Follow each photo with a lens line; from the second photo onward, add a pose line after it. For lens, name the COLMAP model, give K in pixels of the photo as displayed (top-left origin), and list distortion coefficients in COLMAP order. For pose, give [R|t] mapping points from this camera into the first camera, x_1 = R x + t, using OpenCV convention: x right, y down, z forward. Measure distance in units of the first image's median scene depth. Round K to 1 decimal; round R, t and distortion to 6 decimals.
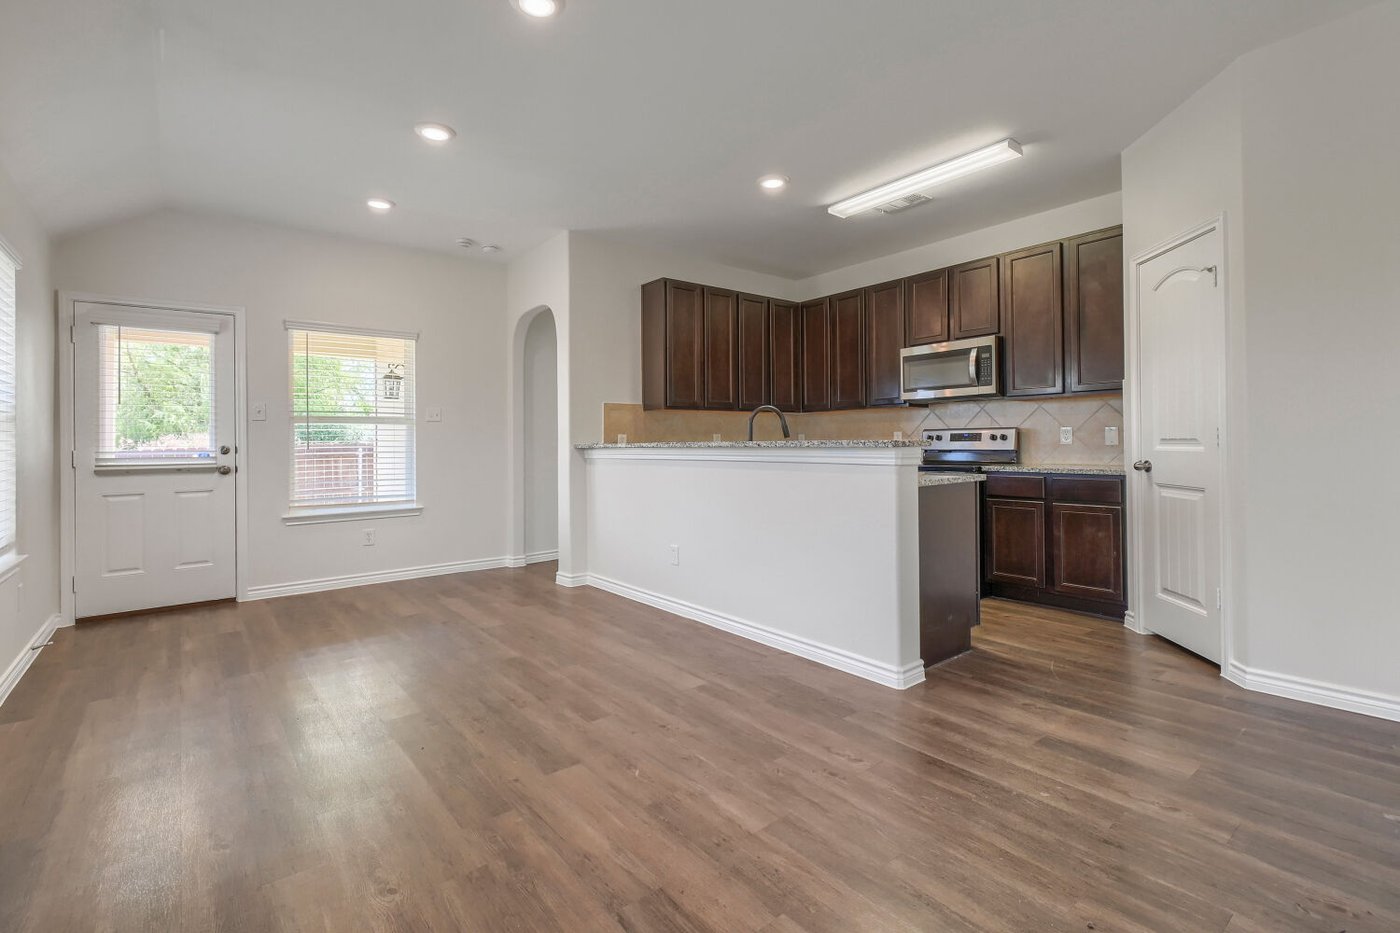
lens RADIAL K [[629.8, 0, 696.9], [0, 629.8, 443.8], [0, 0, 1]] dist [0.003927, -0.000280]
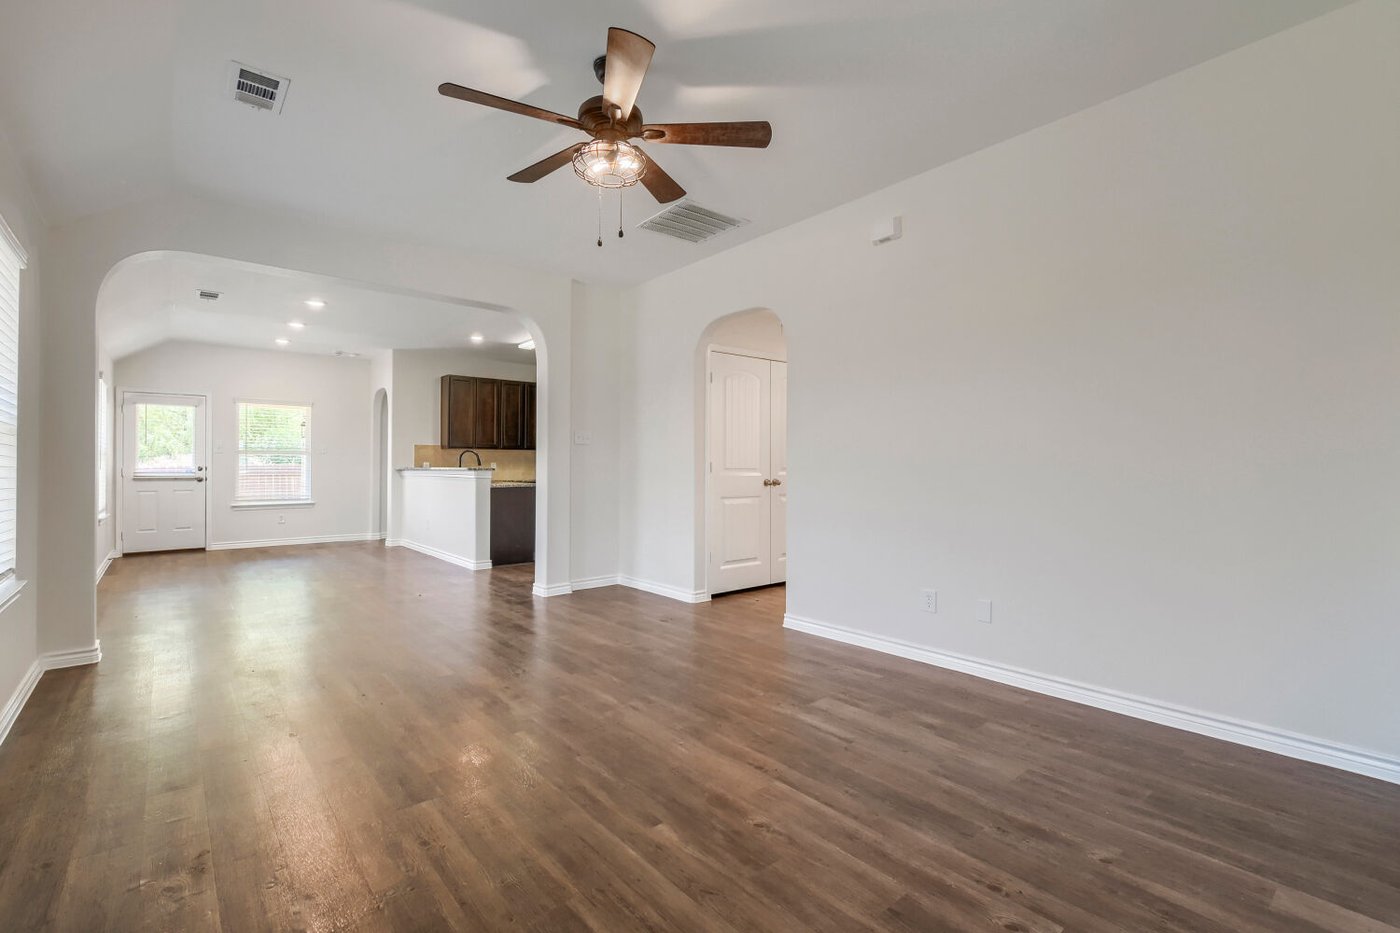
lens RADIAL K [[643.6, 0, 700.0], [0, 643.6, 466.5], [0, 0, 1]] dist [-0.001143, -0.000584]
pose [[0.999878, 0.011526, 0.010577, 0.692039], [-0.011522, 0.999934, -0.000466, -0.011899], [-0.010581, 0.000344, 0.999944, -0.894039]]
